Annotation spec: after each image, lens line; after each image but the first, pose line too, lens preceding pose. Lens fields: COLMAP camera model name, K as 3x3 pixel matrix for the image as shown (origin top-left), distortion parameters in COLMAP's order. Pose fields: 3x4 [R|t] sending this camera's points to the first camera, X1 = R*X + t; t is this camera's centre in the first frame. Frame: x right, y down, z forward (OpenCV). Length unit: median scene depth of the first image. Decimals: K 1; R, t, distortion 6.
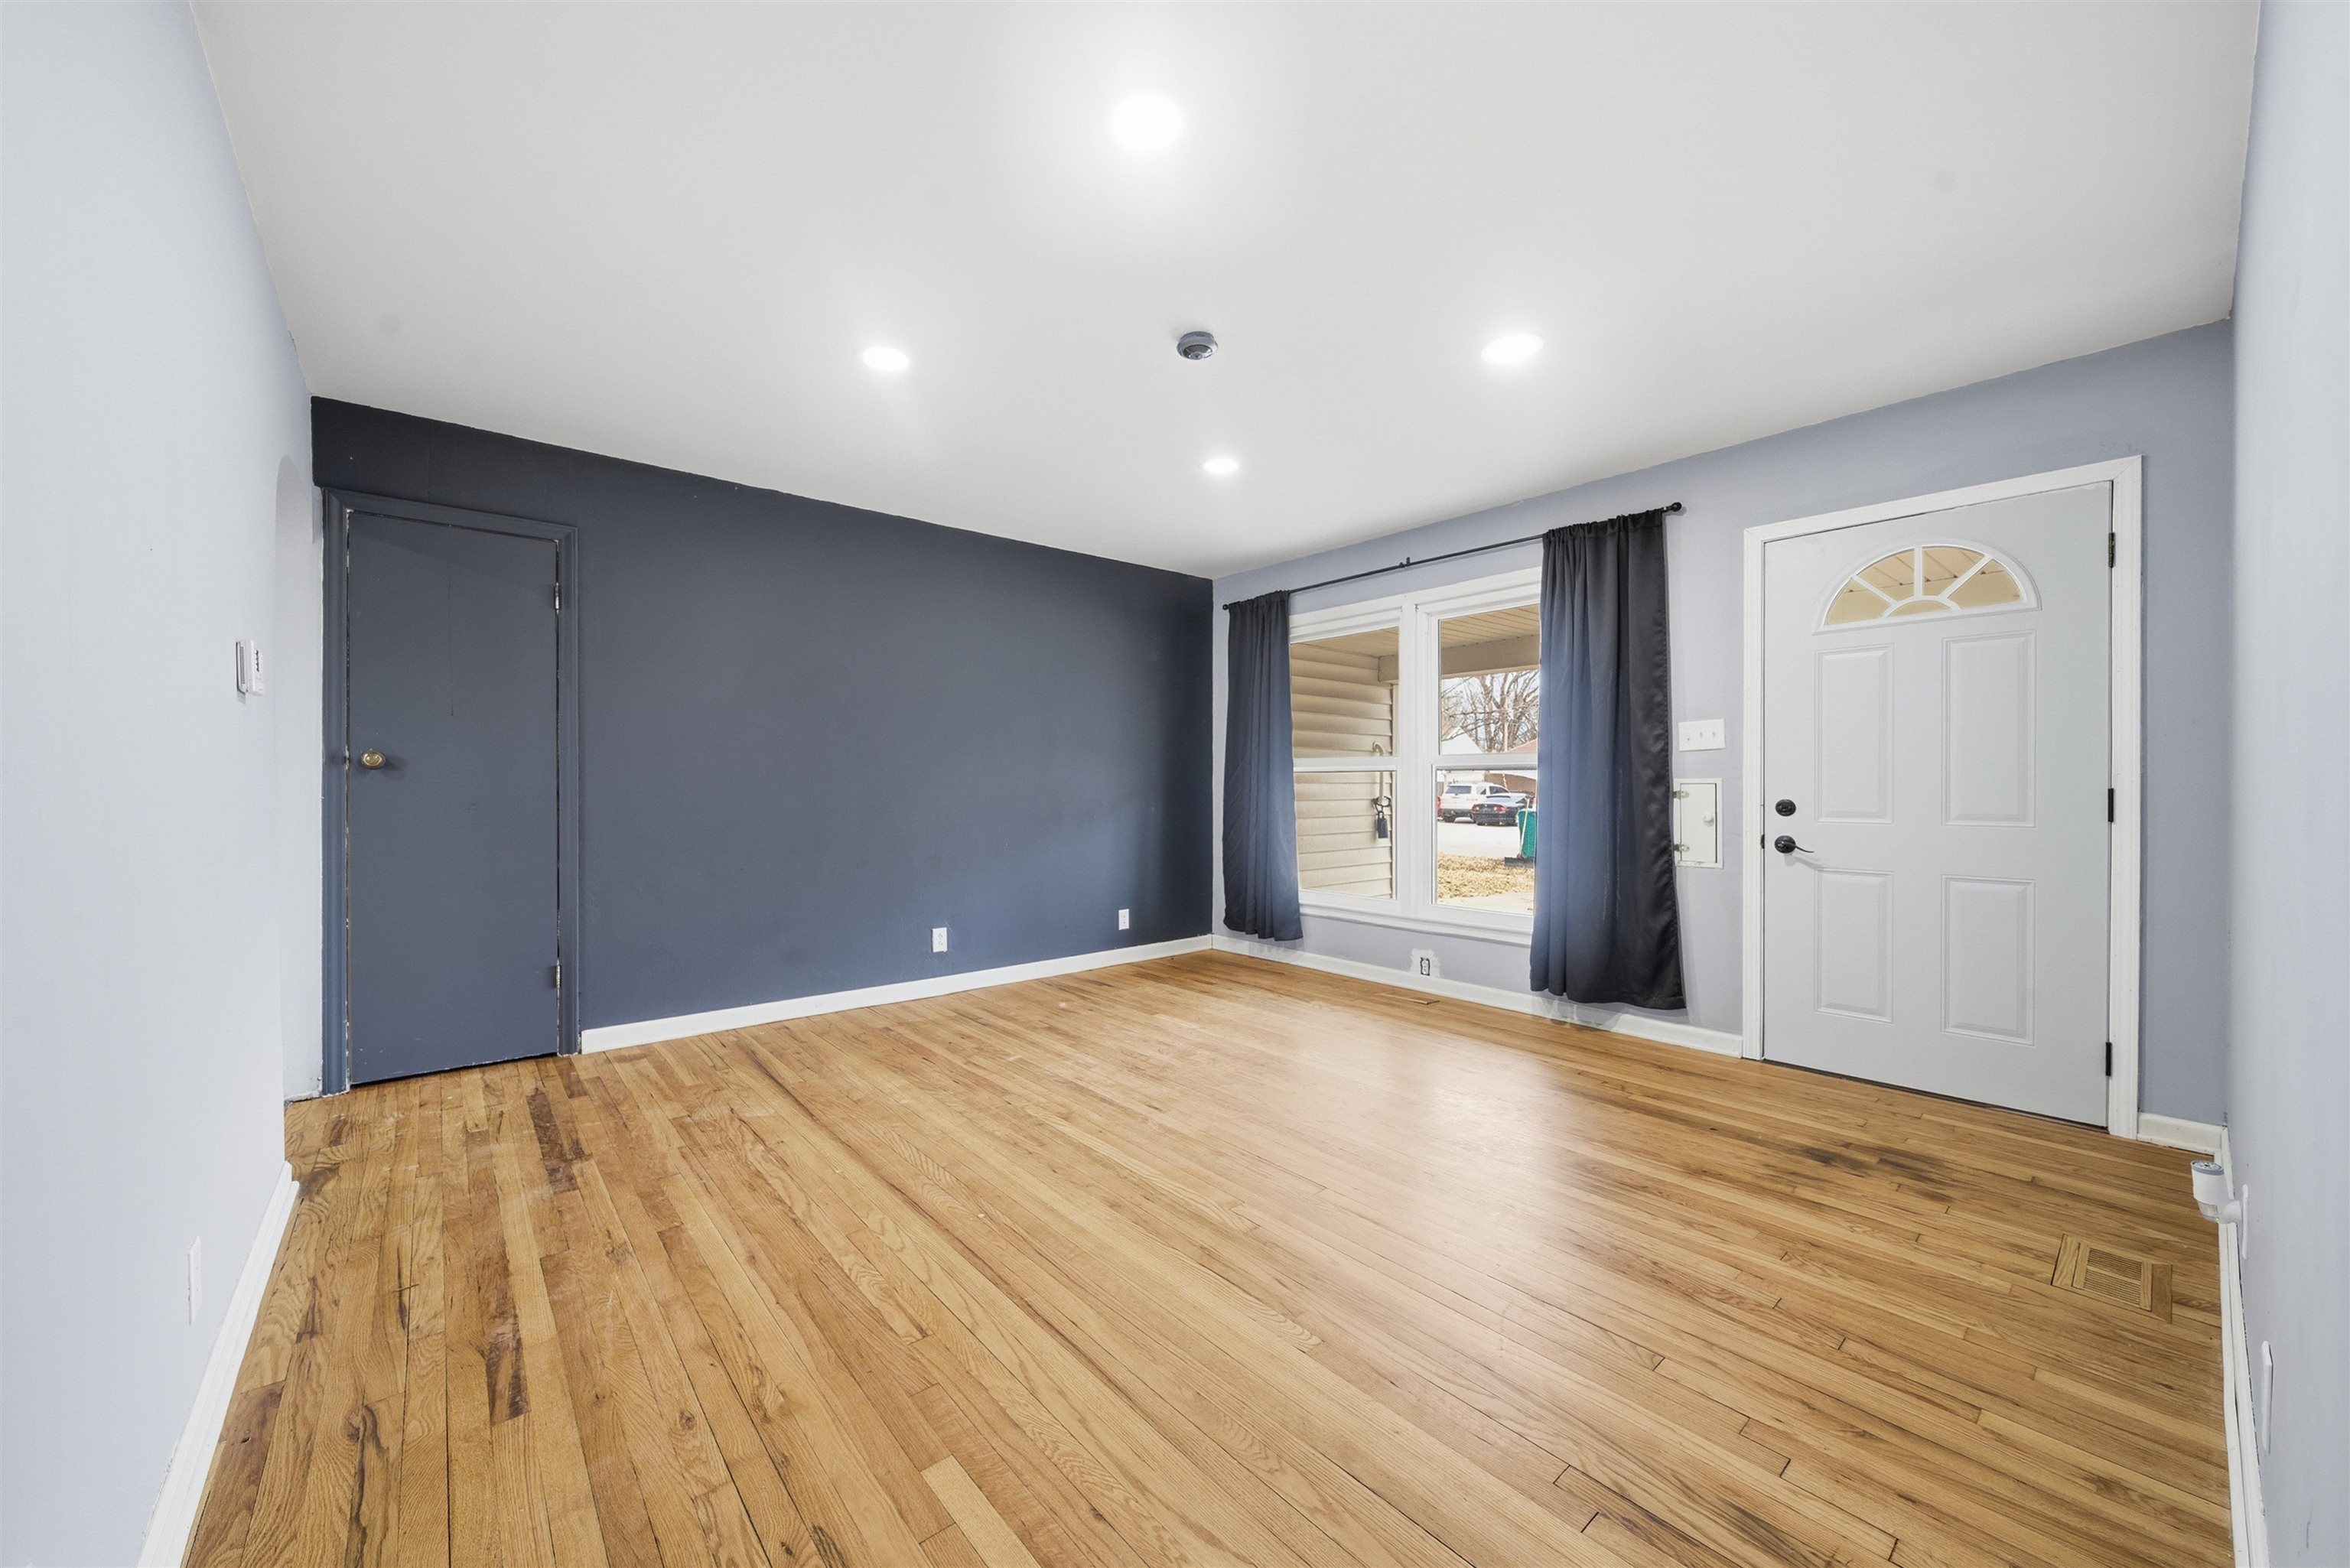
lens RADIAL K [[866.6, 0, 1147.3], [0, 866.6, 785.1], [0, 0, 1]] dist [0.000082, -0.003070]
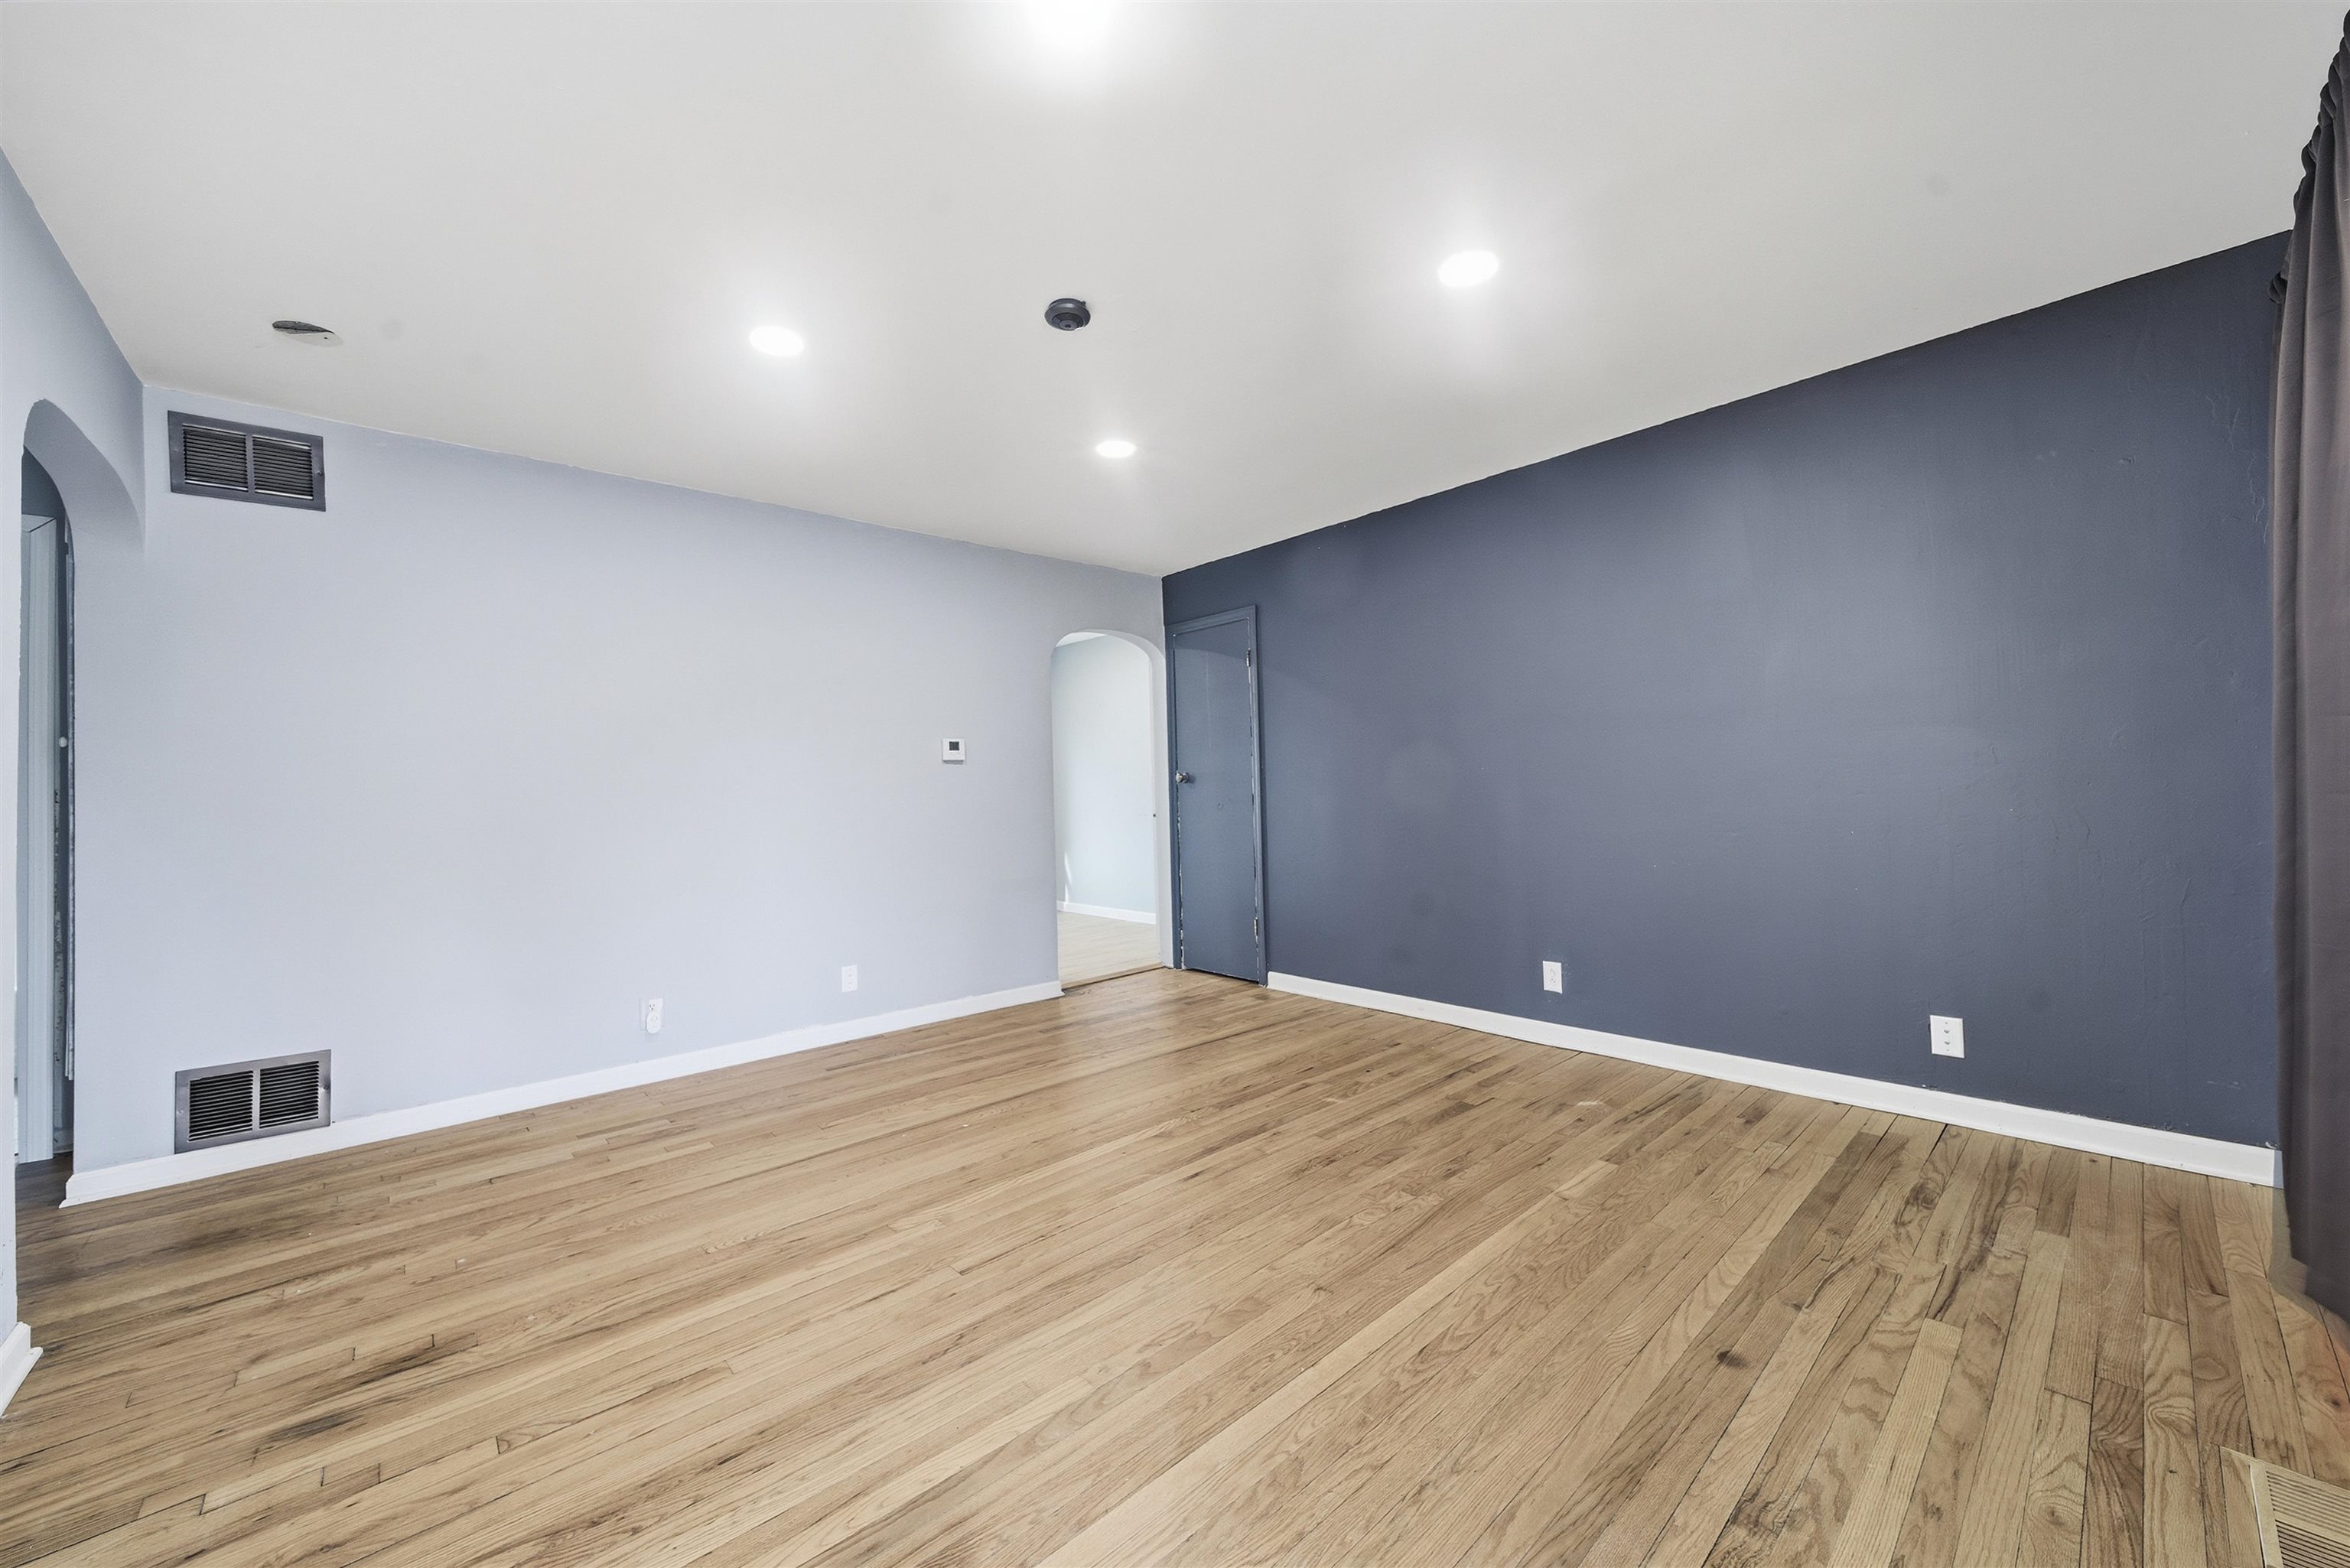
lens RADIAL K [[866.6, 0, 1147.3], [0, 866.6, 785.1], [0, 0, 1]] dist [0.000082, -0.003070]
pose [[0.026533, -0.010388, -0.999594, 0.736081], [0.026592, 0.999599, -0.009682, -0.001397], [0.999294, -0.026324, 0.026799, 0.808549]]
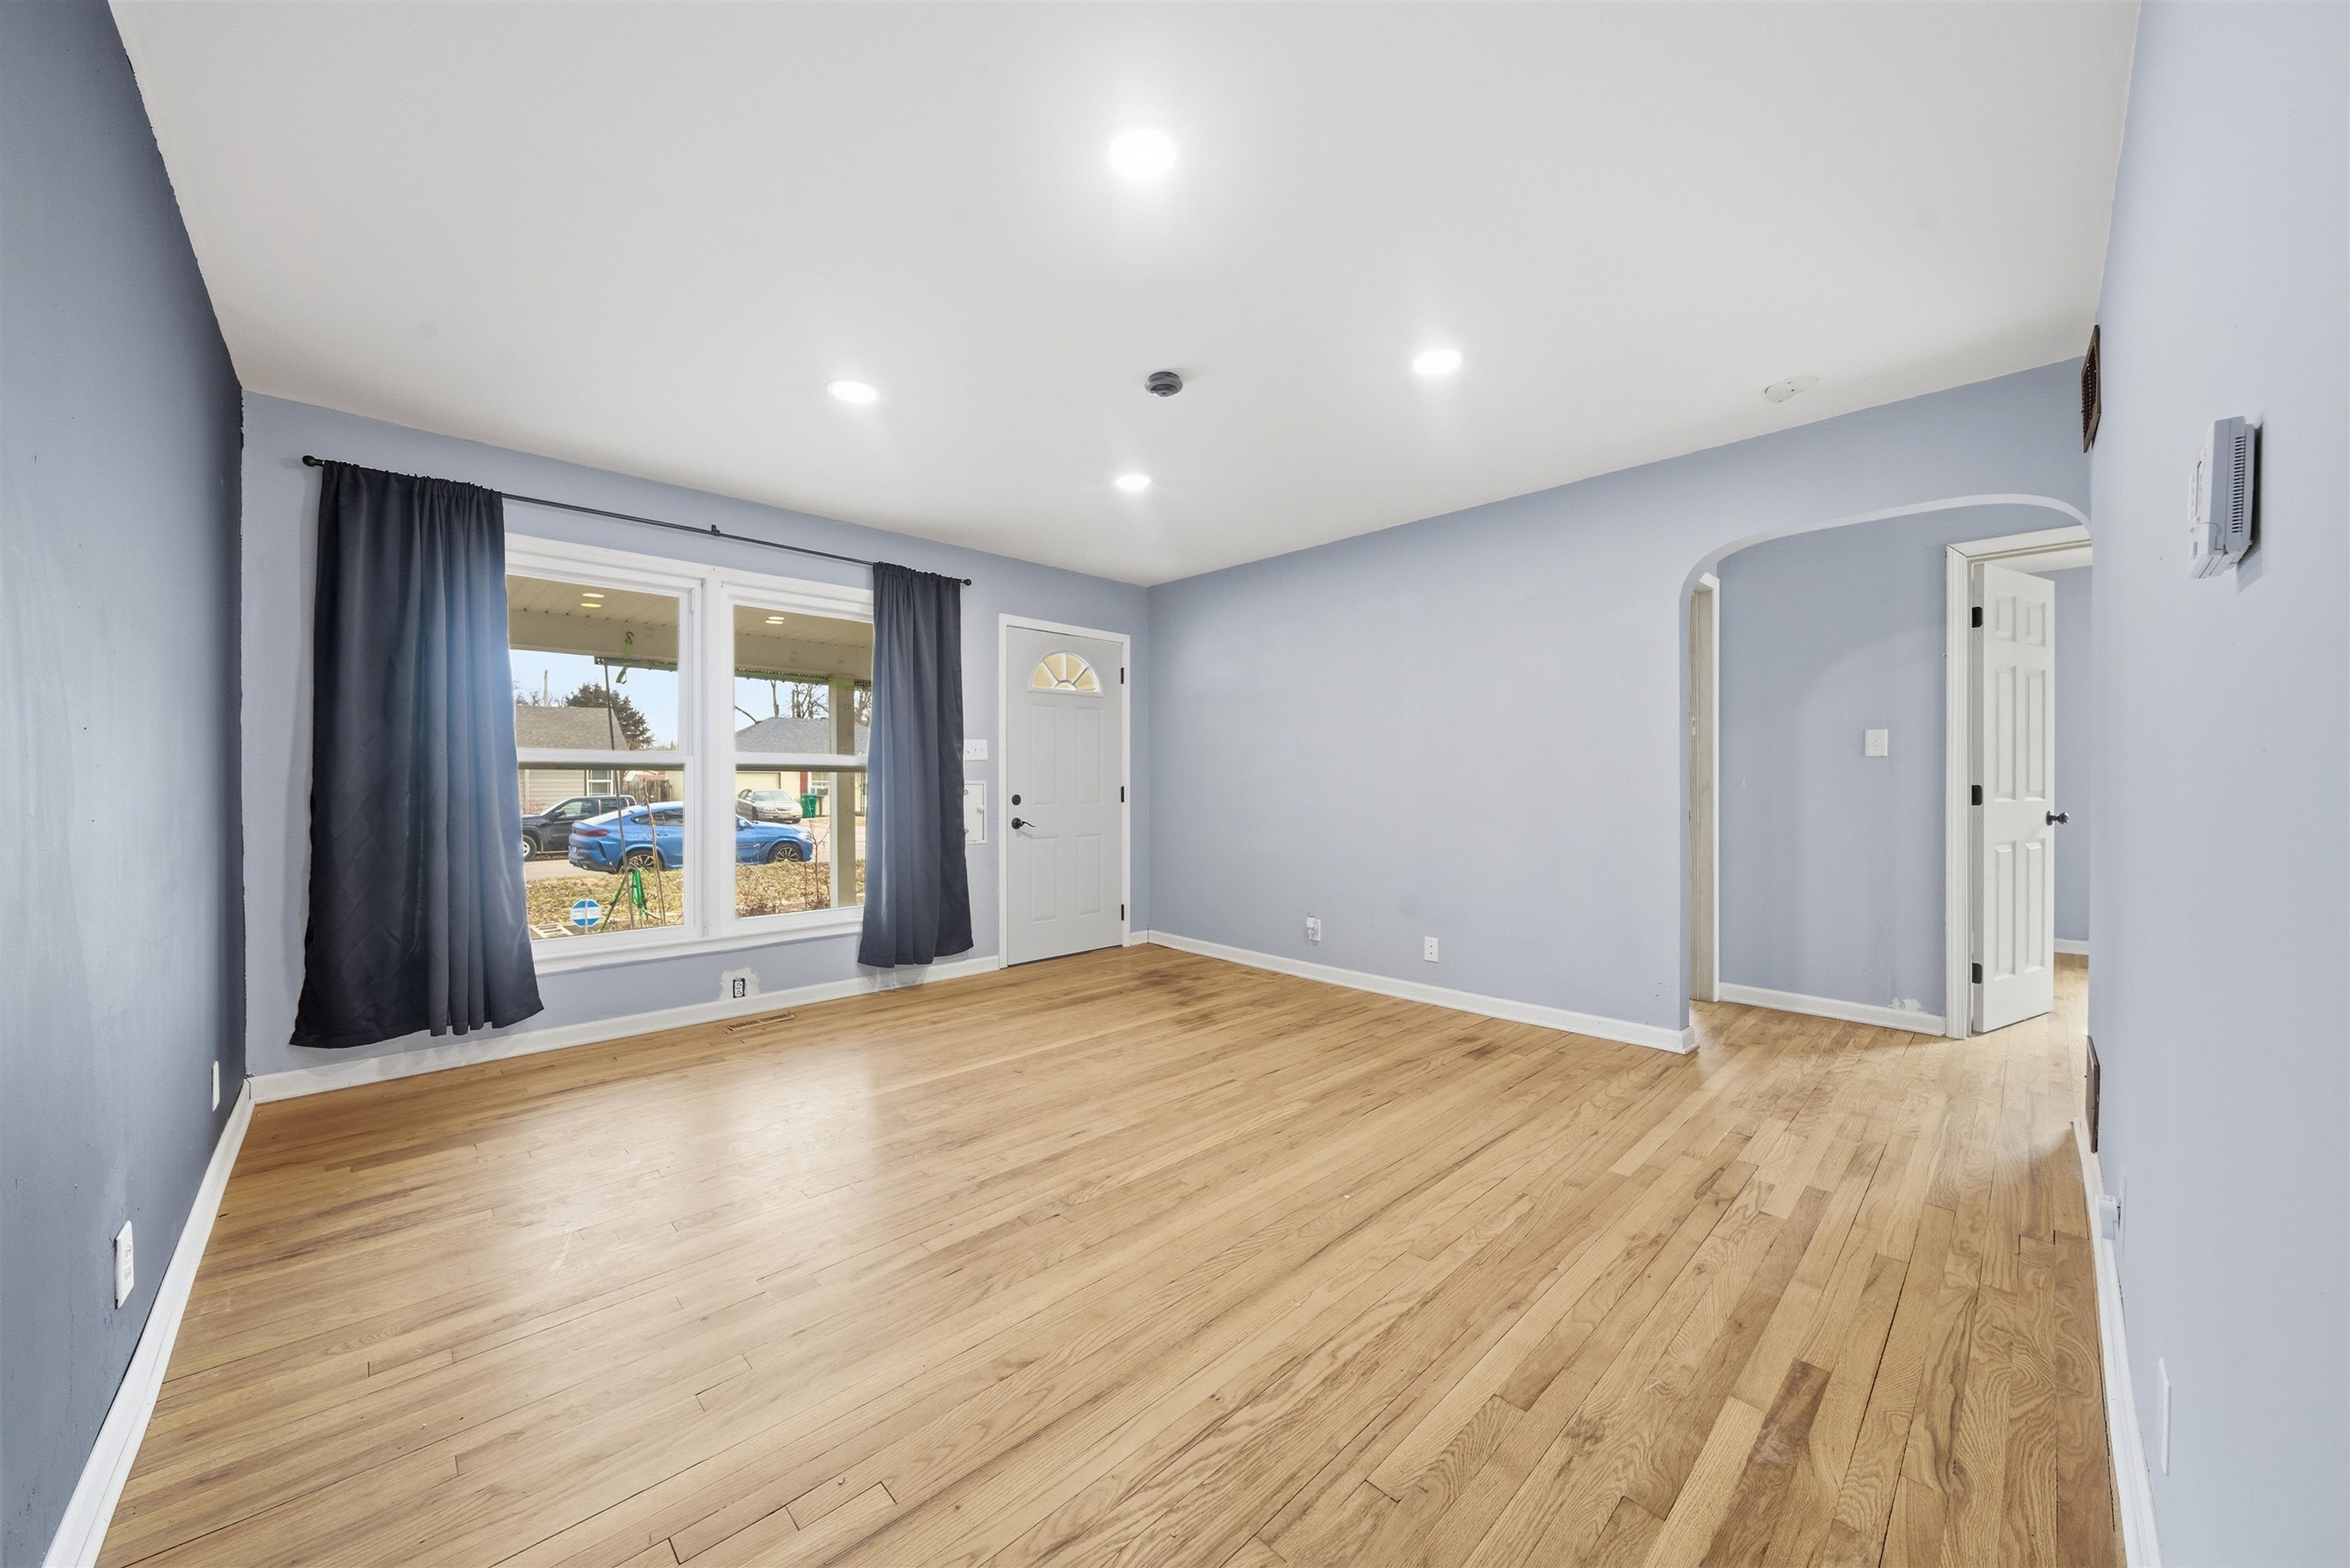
lens RADIAL K [[837.6, 0, 1148.8], [0, 837.6, 783.0], [0, 0, 1]] dist [-0.000025, -0.002635]
pose [[-0.061096, -0.000270, 0.998132, -0.766946], [0.002251, 0.999997, 0.000409, -0.003968], [-0.998129, 0.002272, -0.061095, 0.837700]]
